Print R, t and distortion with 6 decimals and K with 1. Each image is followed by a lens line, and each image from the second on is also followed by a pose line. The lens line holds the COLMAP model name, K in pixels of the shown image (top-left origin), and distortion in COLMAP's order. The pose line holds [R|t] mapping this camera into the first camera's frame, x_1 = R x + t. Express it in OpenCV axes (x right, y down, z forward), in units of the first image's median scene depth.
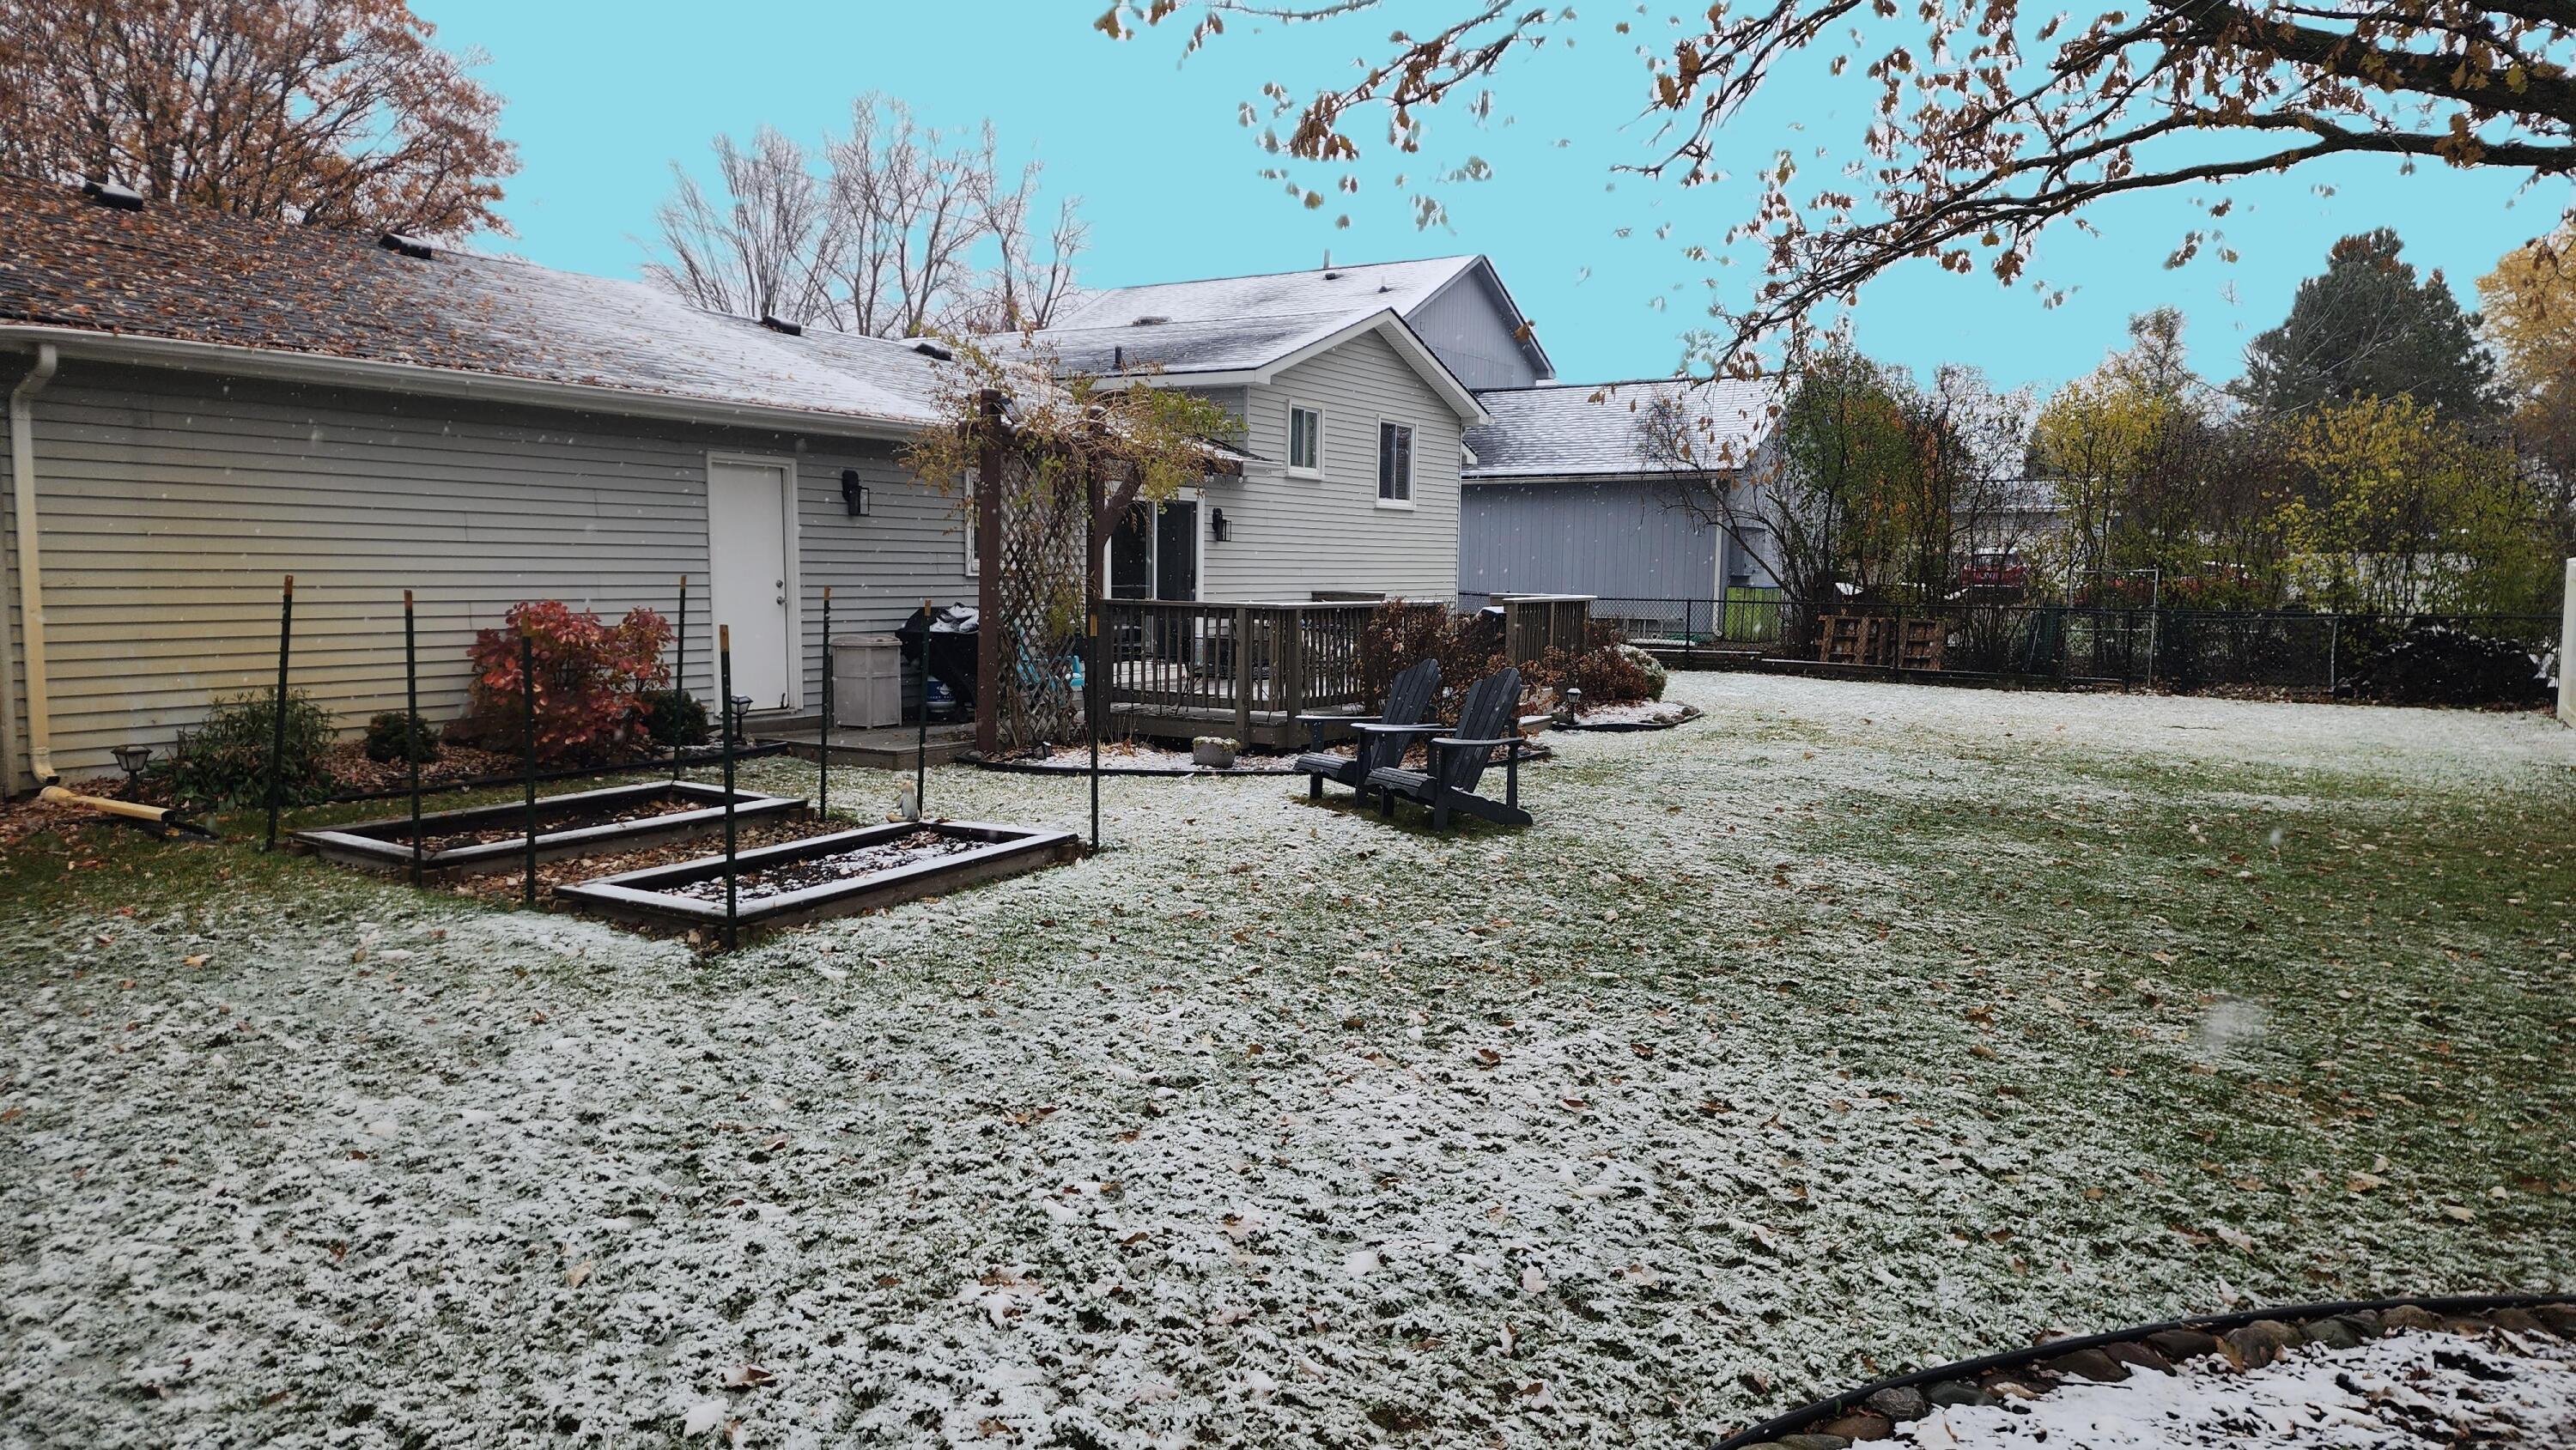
lens RADIAL K [[1699.1, 0, 1284.0], [0, 1699.1, 717.9], [0, 0, 1]] dist [0.064624, -0.001492]
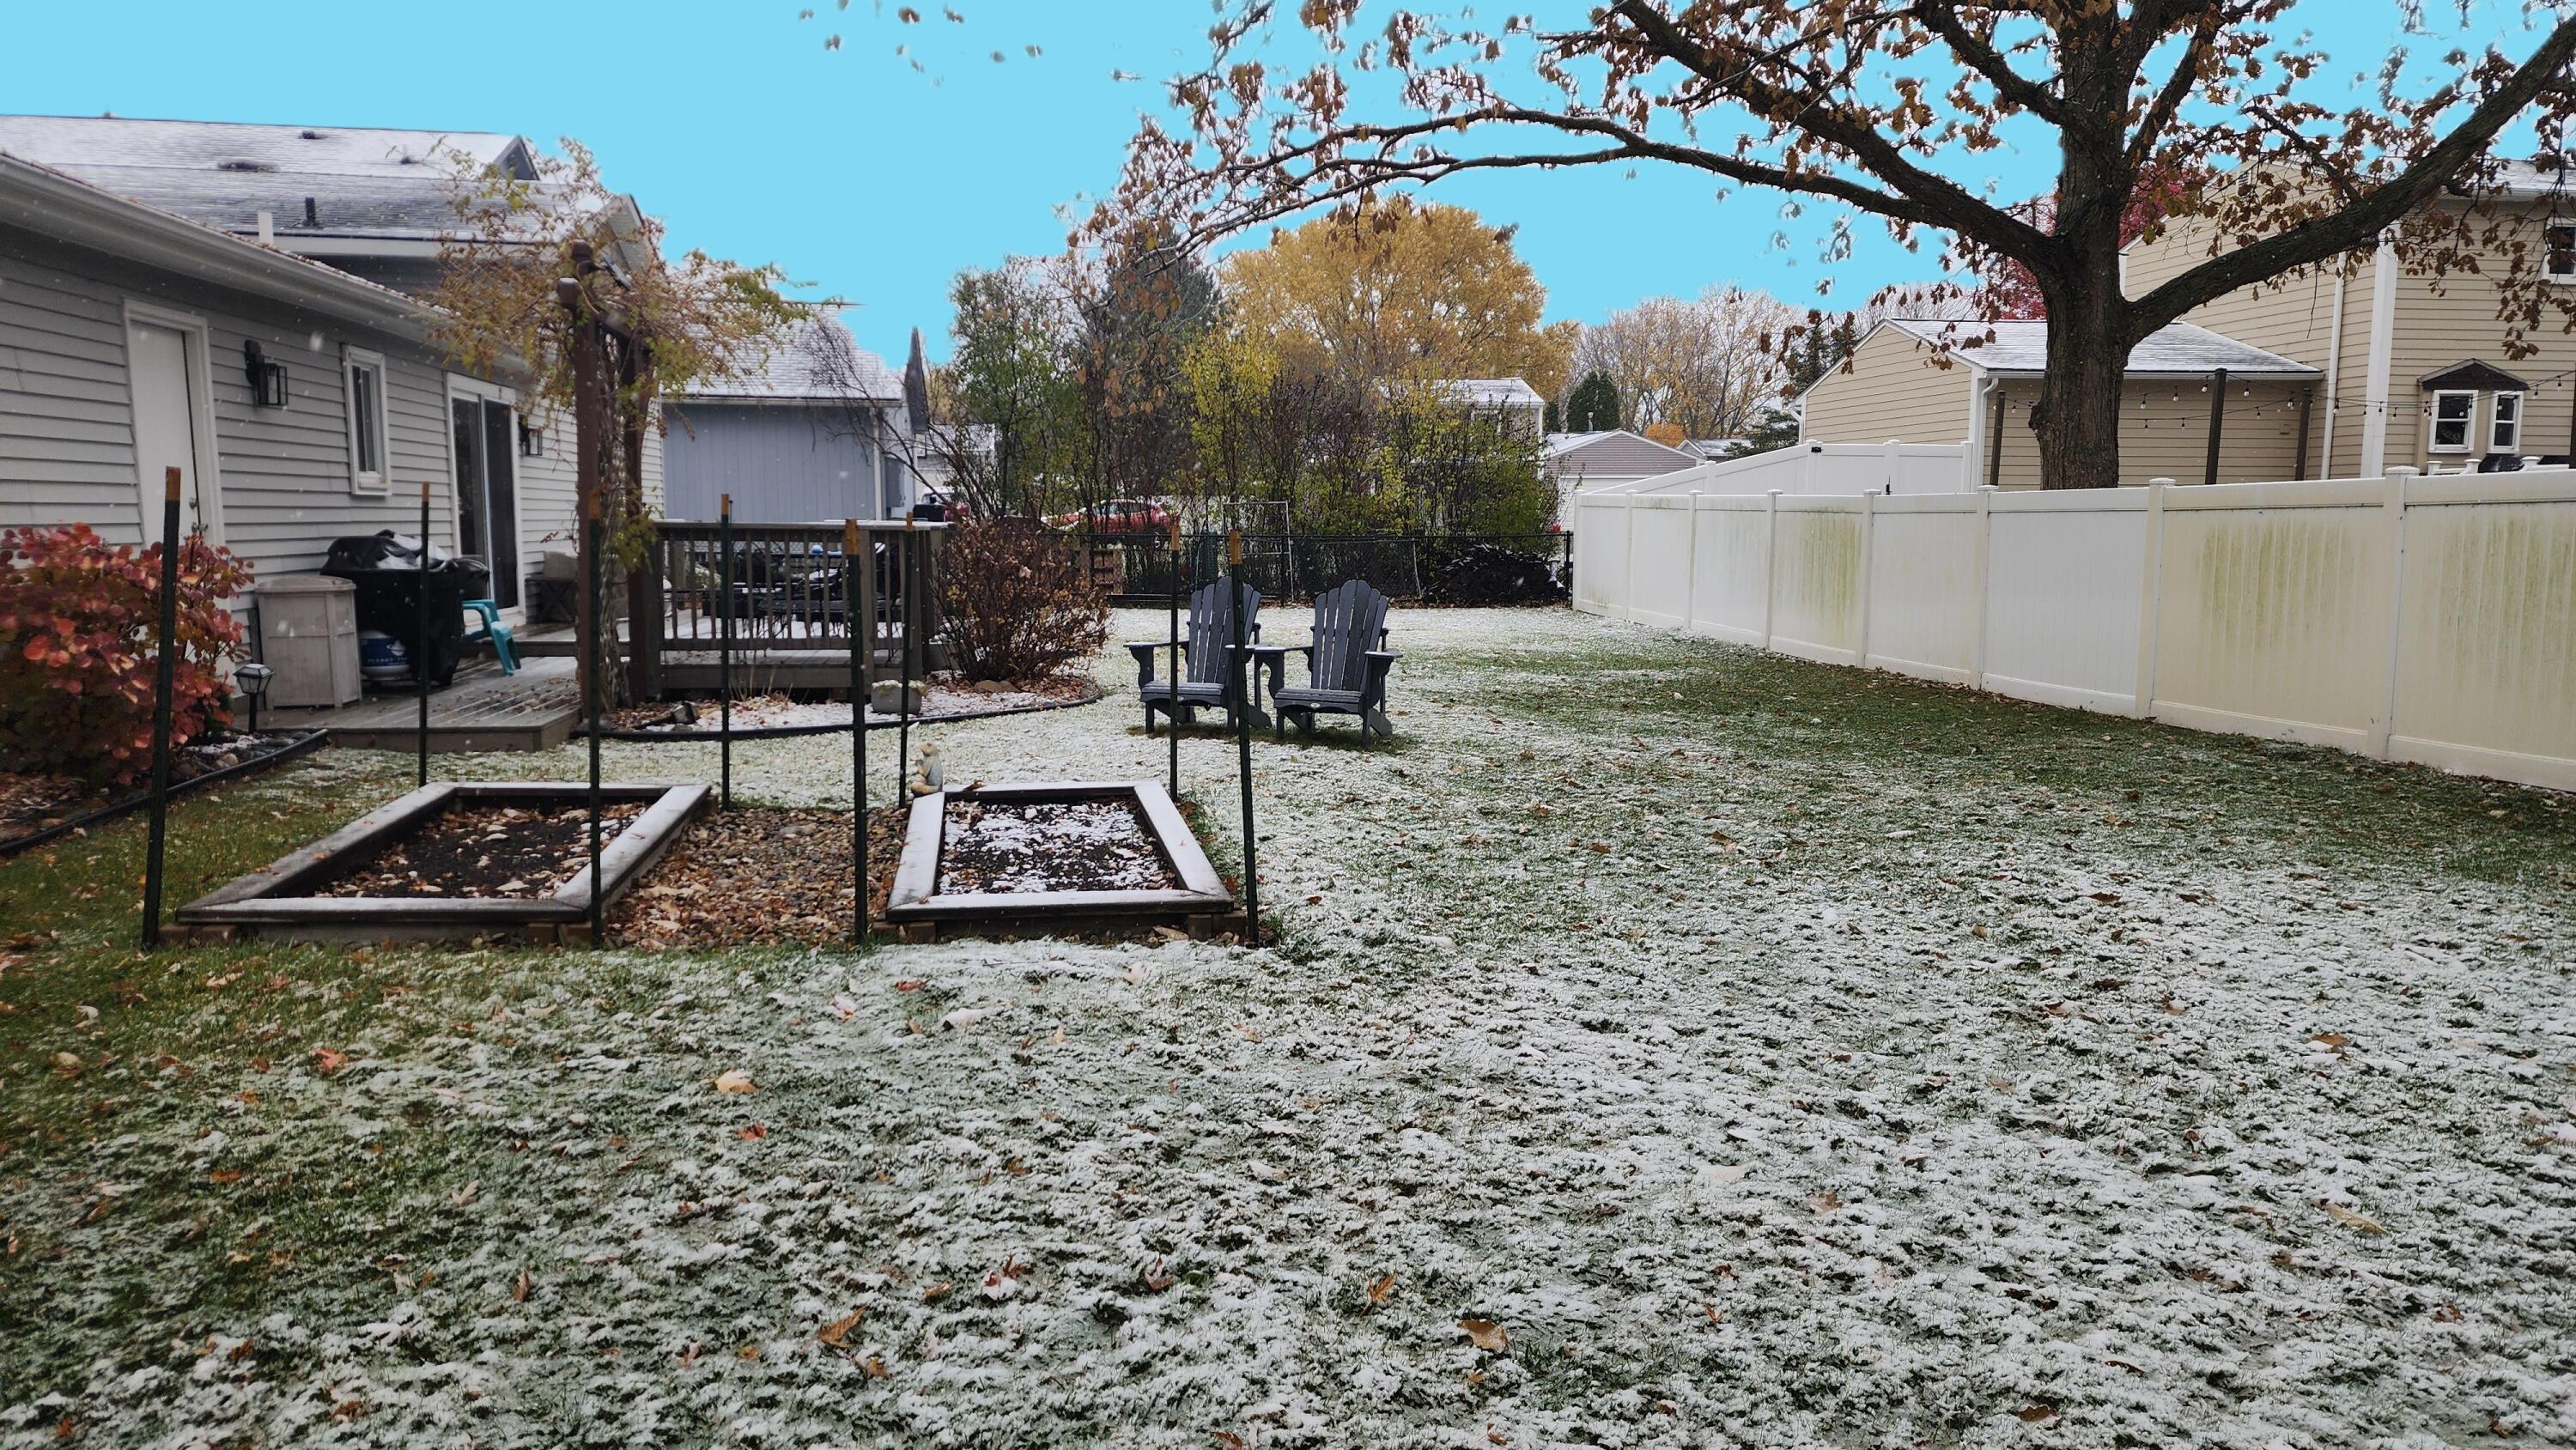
lens RADIAL K [[1699.1, 0, 1284.0], [0, 1699.1, 717.9], [0, 0, 1]] dist [0.064624, -0.001492]
pose [[0.781466, -0.082995, 0.618403, -0.377505], [0.062221, 0.996539, 0.055117, -0.004531], [-0.620838, -0.004594, 0.783926, 0.178645]]
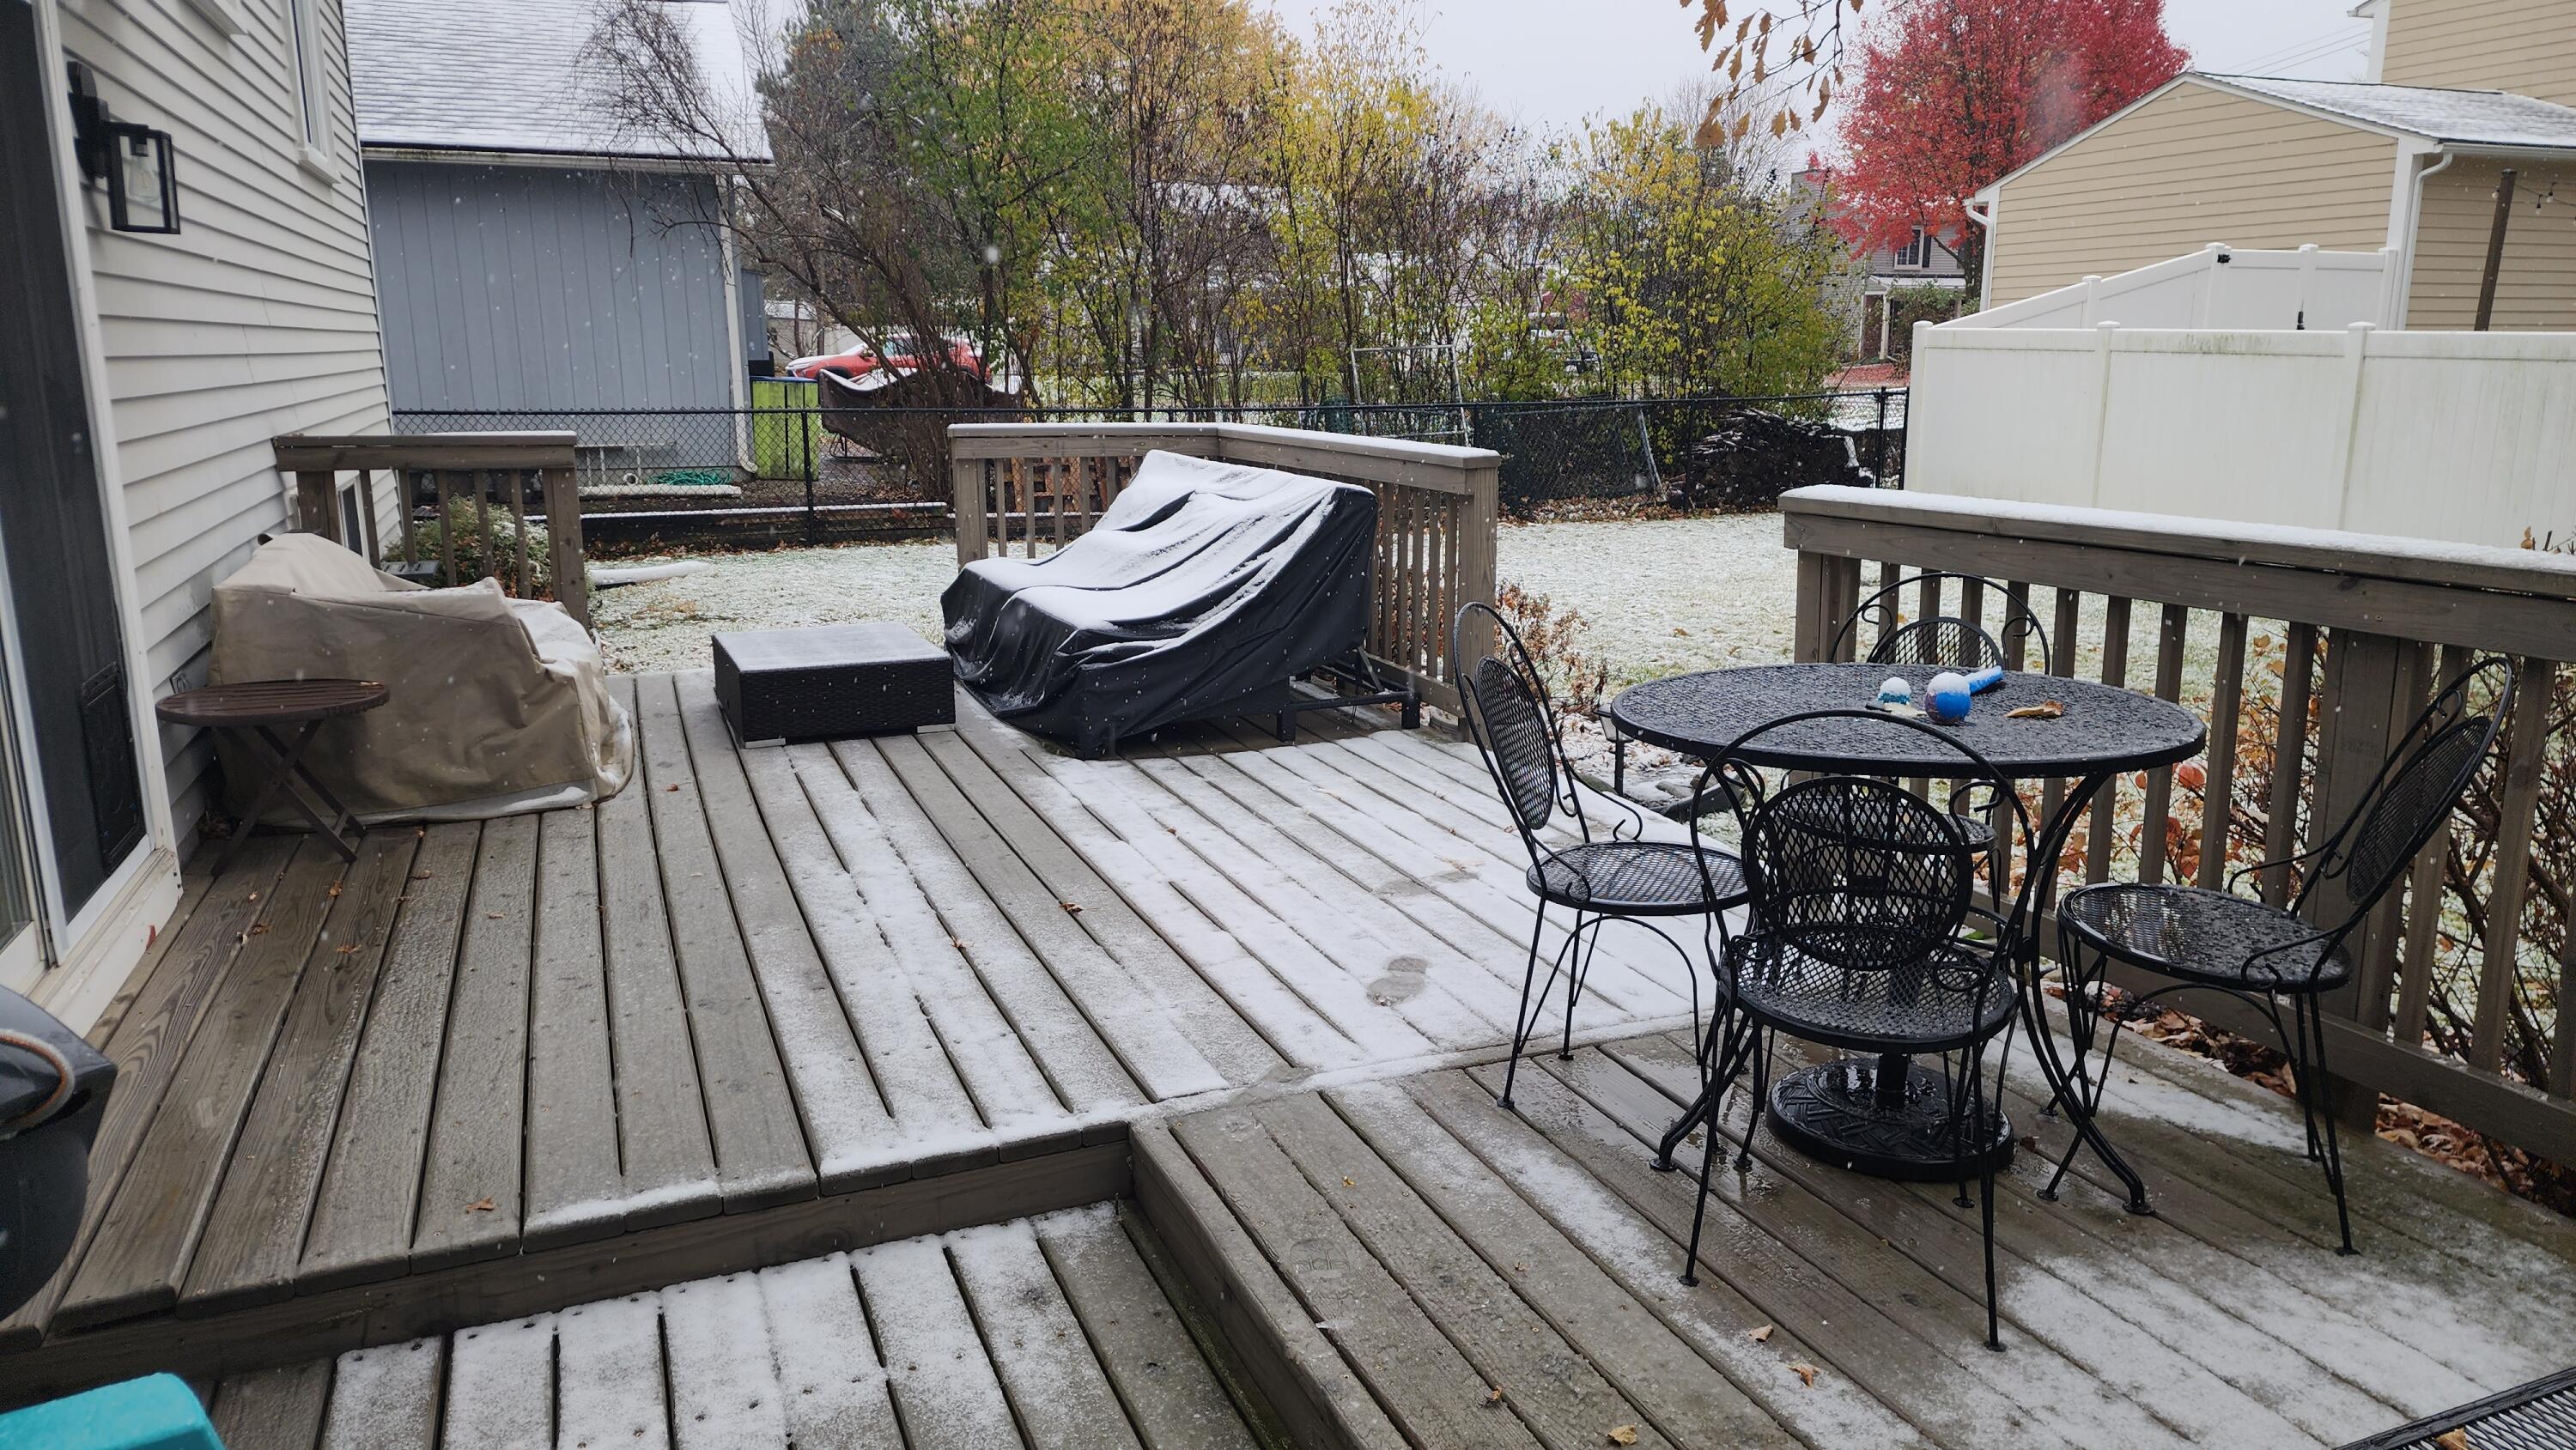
lens RADIAL K [[1699.1, 0, 1284.0], [0, 1699.1, 717.9], [0, 0, 1]] dist [0.064624, -0.001492]
pose [[0.624720, -0.179796, 0.759867, -0.164644], [0.080335, 0.982765, 0.166491, -0.099332], [-0.776705, -0.042967, 0.628397, 1.049699]]
